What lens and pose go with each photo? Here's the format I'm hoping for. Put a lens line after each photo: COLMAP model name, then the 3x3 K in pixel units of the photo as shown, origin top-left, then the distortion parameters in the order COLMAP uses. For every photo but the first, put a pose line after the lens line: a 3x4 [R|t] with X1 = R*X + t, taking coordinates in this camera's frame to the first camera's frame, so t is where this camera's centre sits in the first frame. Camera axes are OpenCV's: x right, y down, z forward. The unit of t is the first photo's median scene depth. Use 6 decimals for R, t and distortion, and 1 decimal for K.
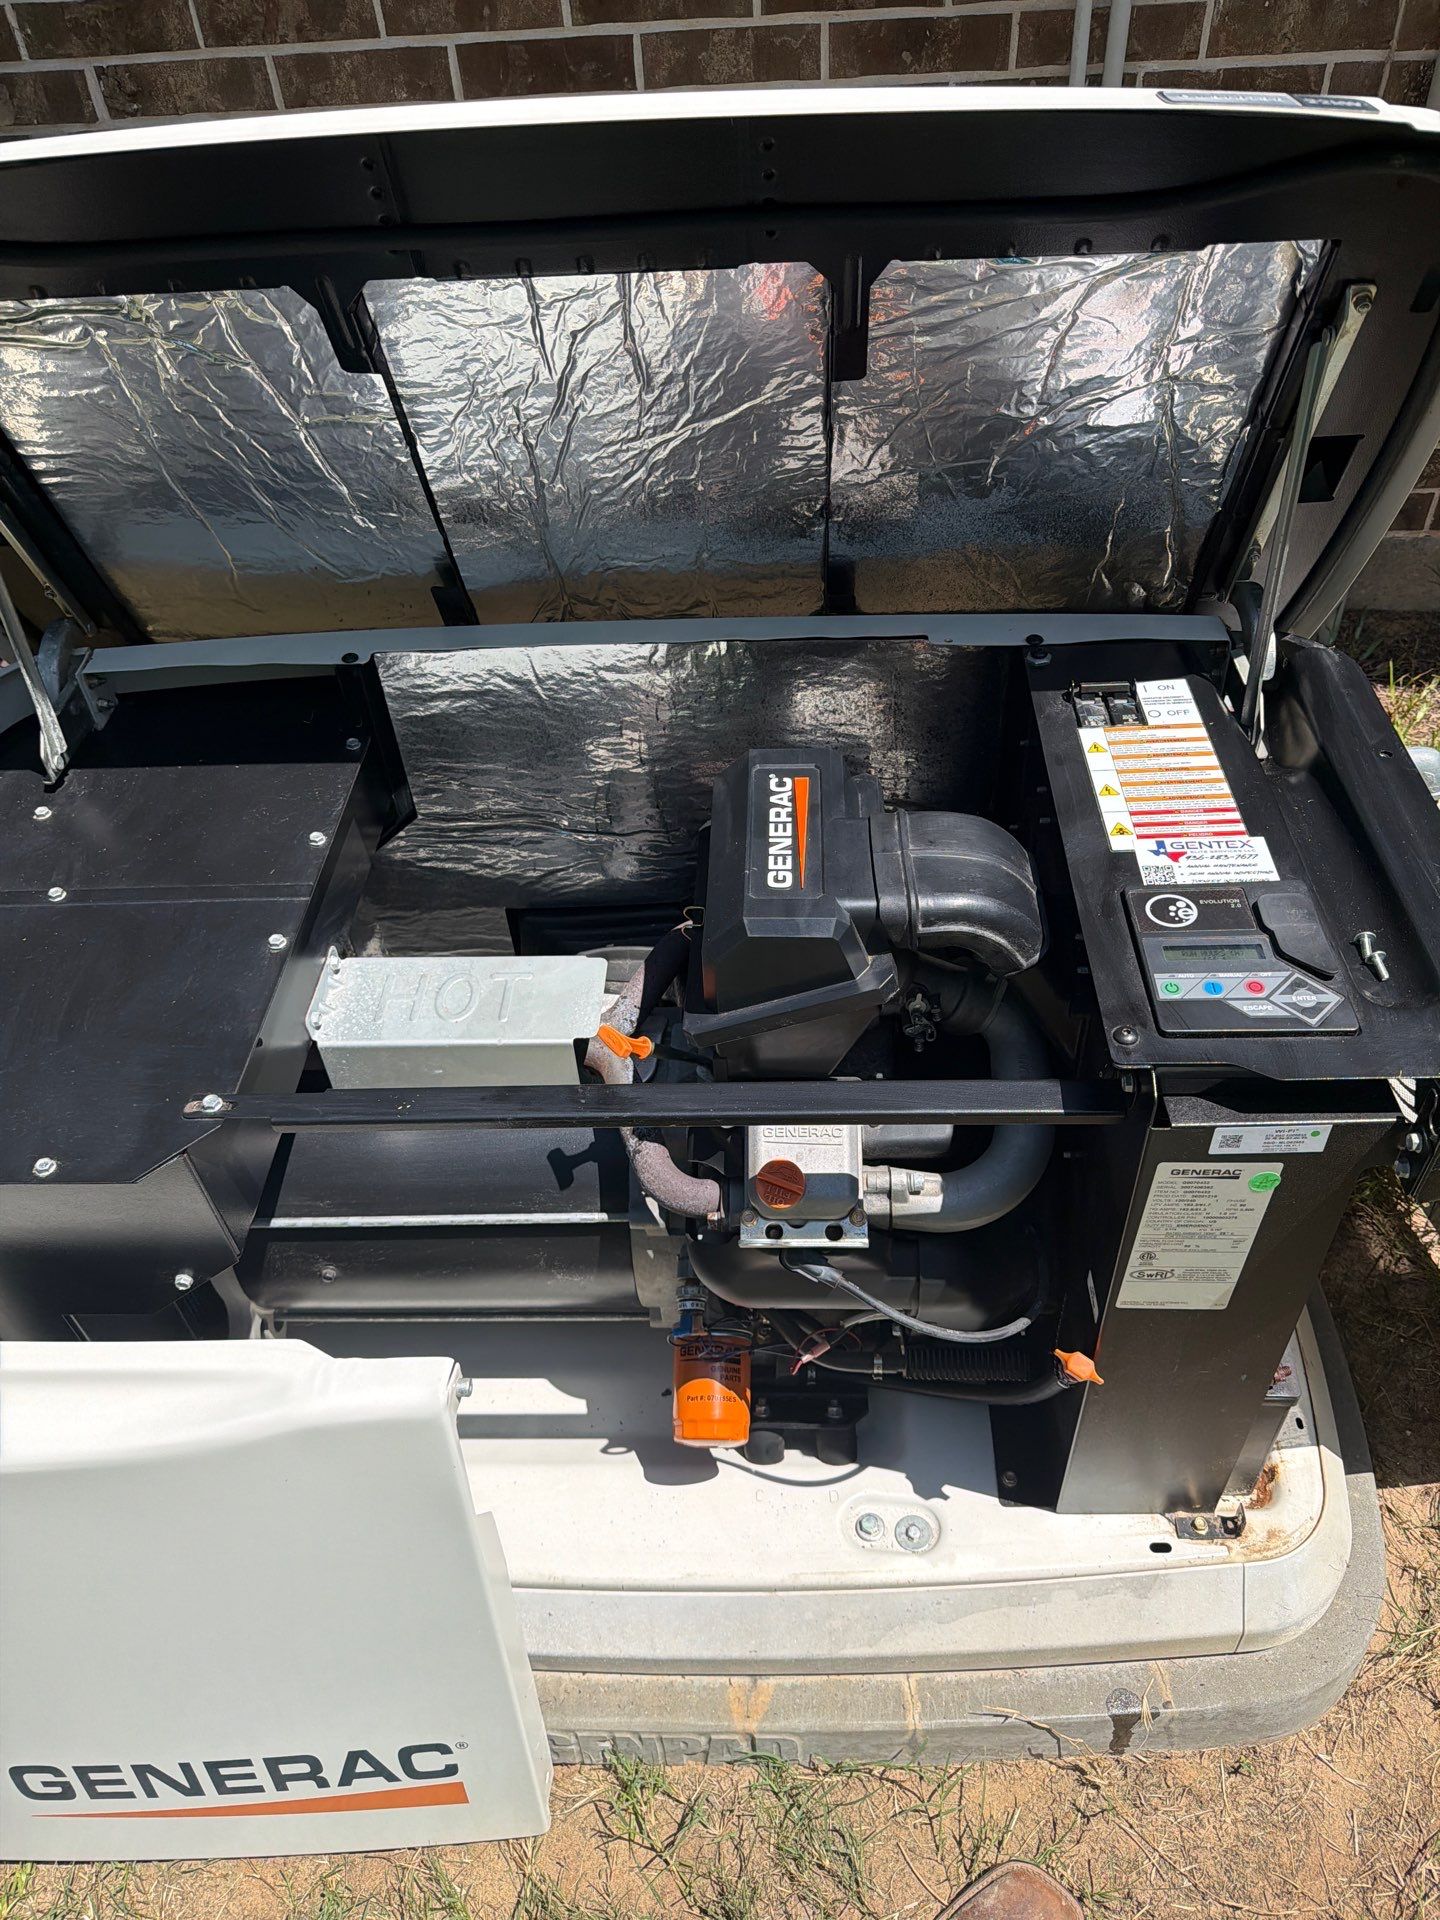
lens RADIAL K [[1353.3, 0, 720.0], [0, 1353.3, 960.0], [0, 0, 1]] dist [0.162964, -0.295217]
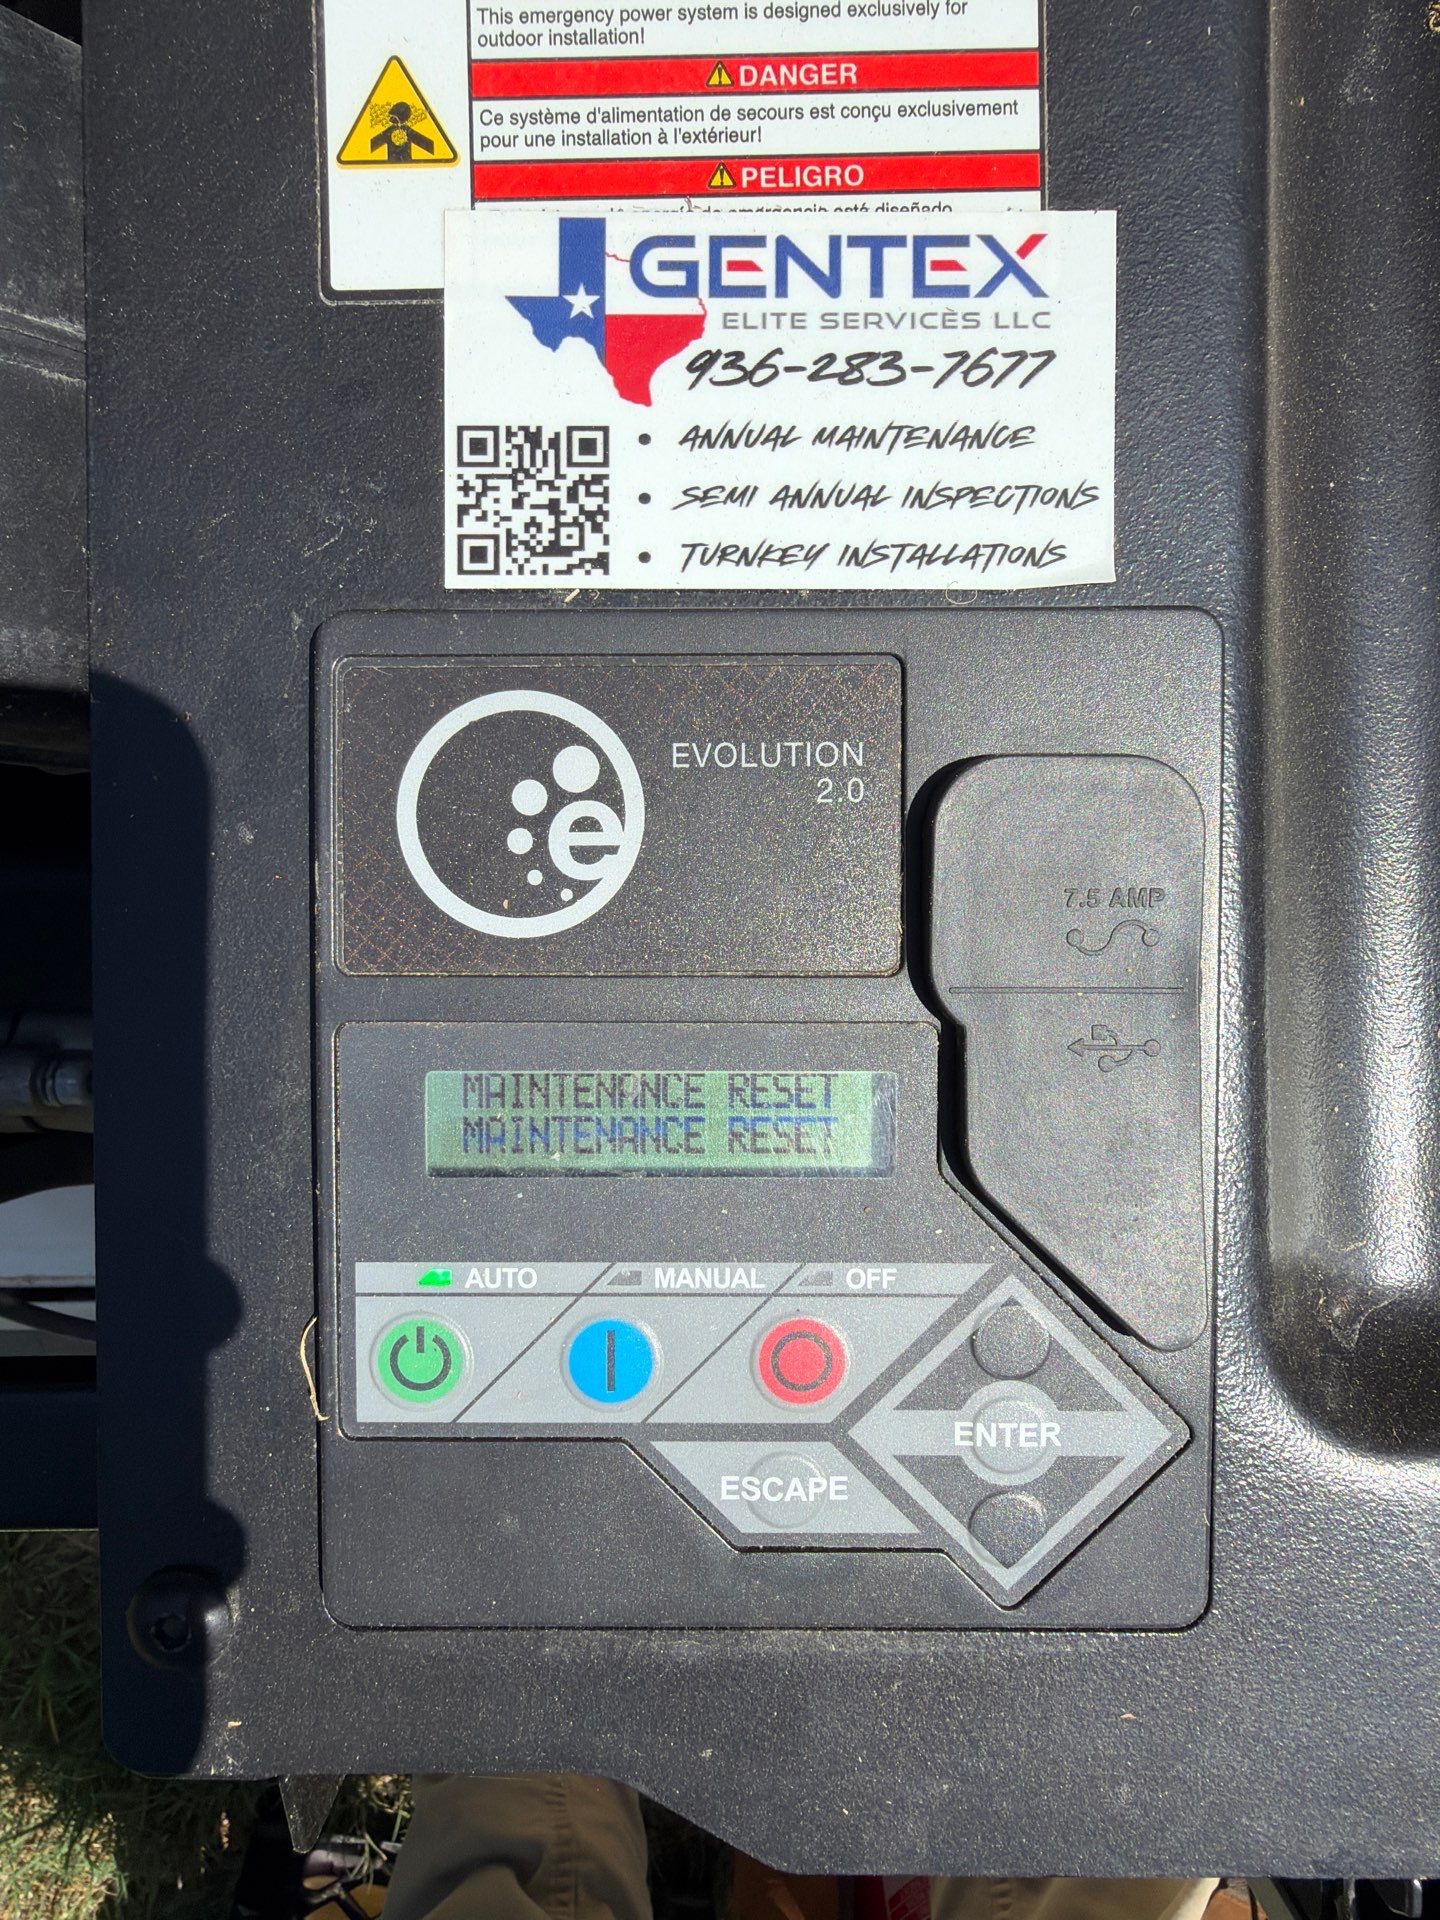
lens RADIAL K [[1374.0, 0, 720.0], [0, 1374.0, 960.0], [0, 0, 1]] dist [0.000562, -0.003498]
pose [[0.998150, -0.039628, 0.046114, 0.317276], [-0.006545, 0.684004, 0.729449, -0.150326], [-0.060449, -0.728401, 0.682479, 0.776051]]
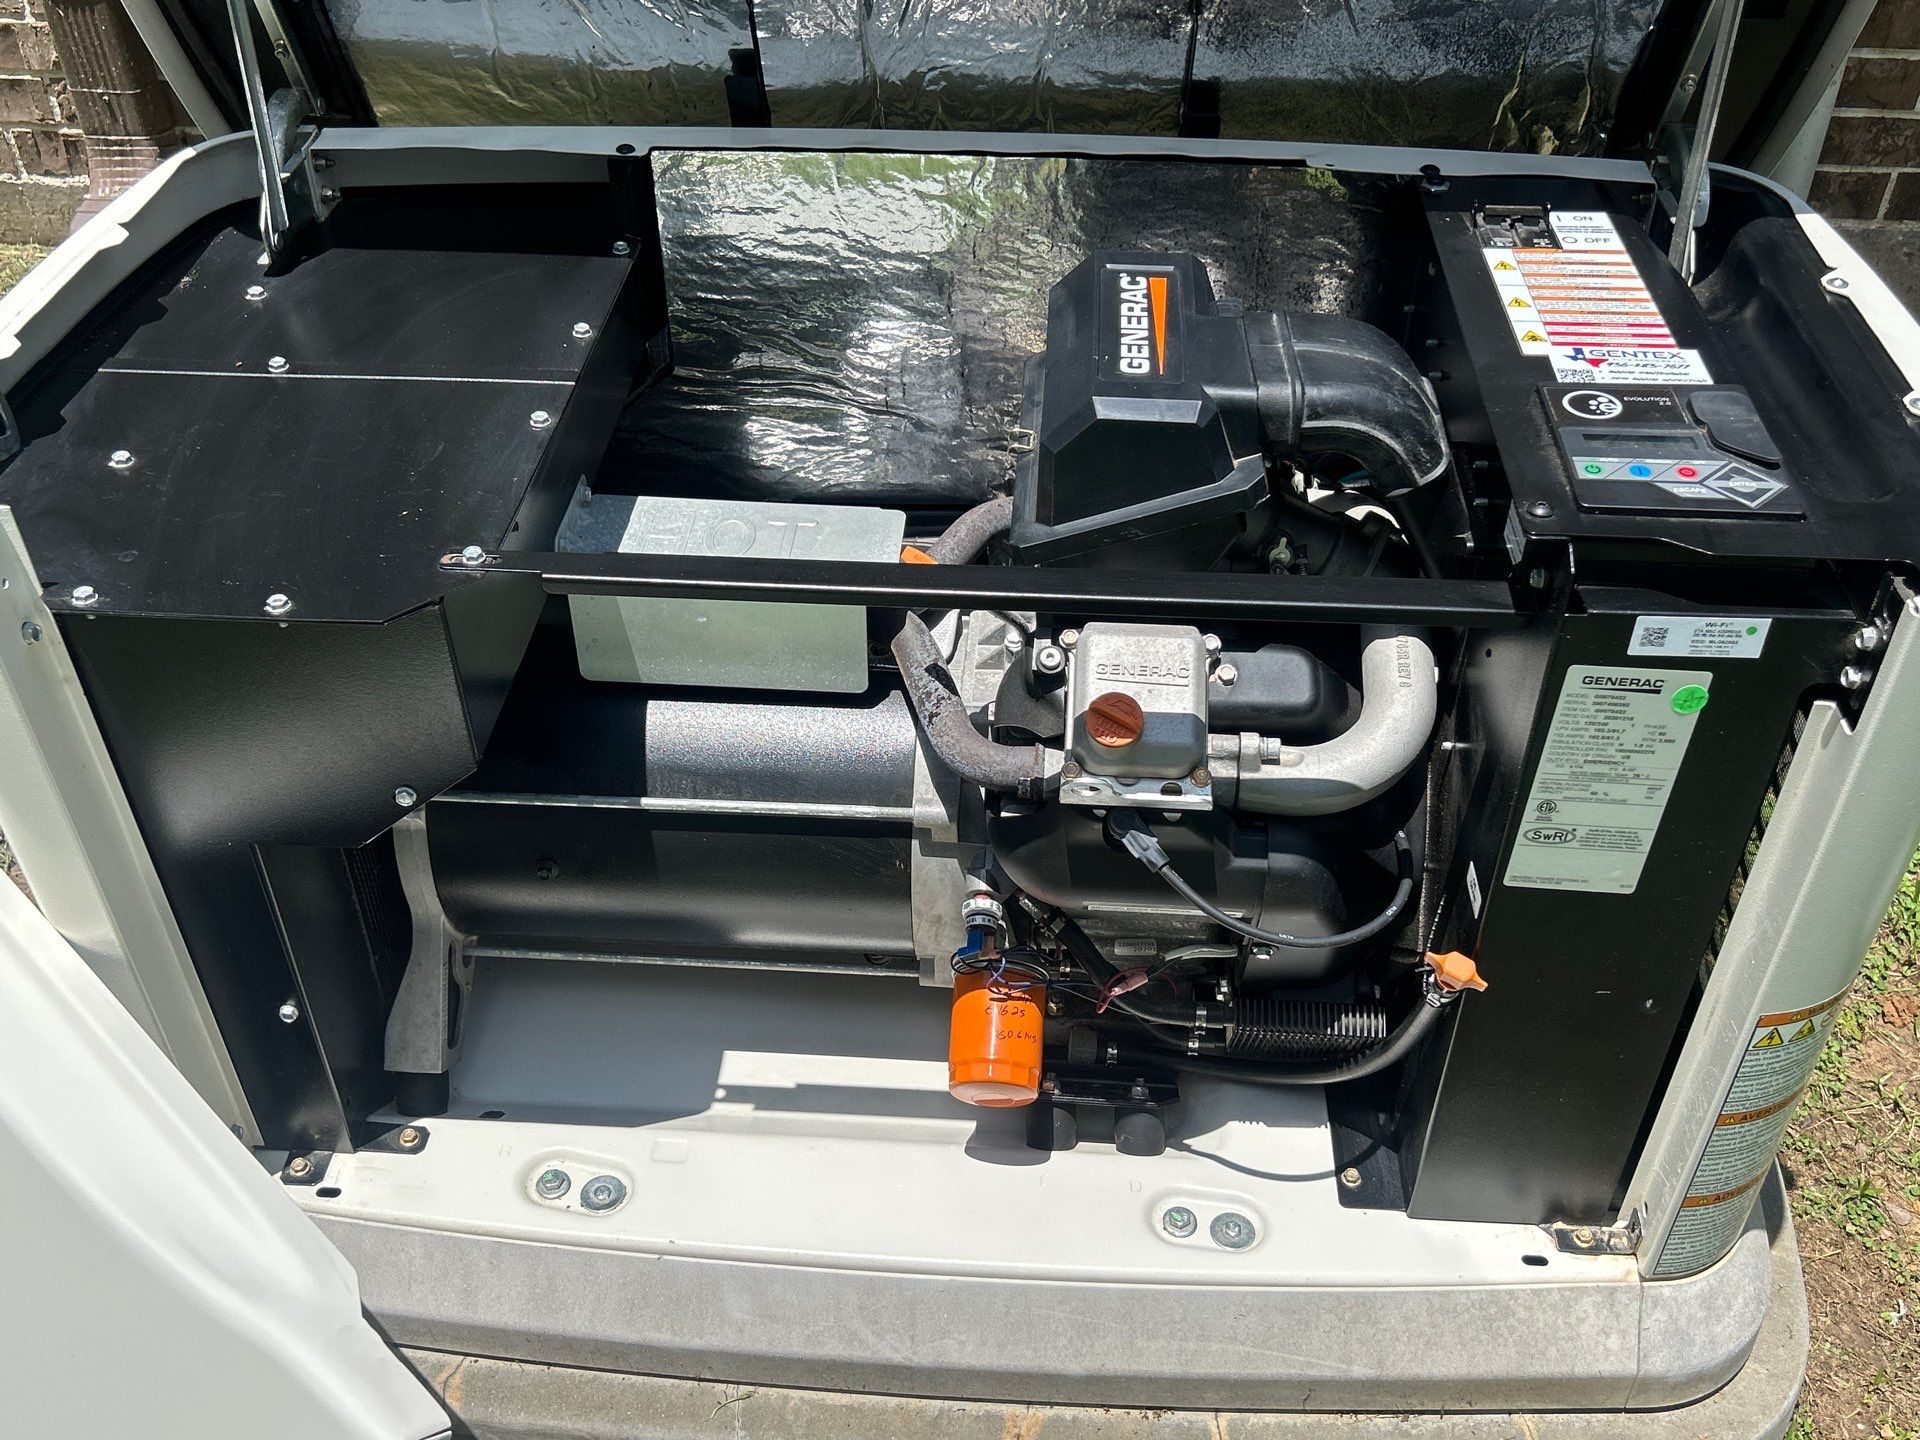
lens RADIAL K [[1813.8, 0, 960.0], [0, 1813.8, 720.0], [0, 0, 1]] dist [0.050404, -0.008620]
pose [[0.997697, 0.065979, 0.015736, -0.066909], [-0.064307, 0.993865, -0.089982, 0.265441], [-0.021577, 0.088763, 0.995819, -0.109479]]
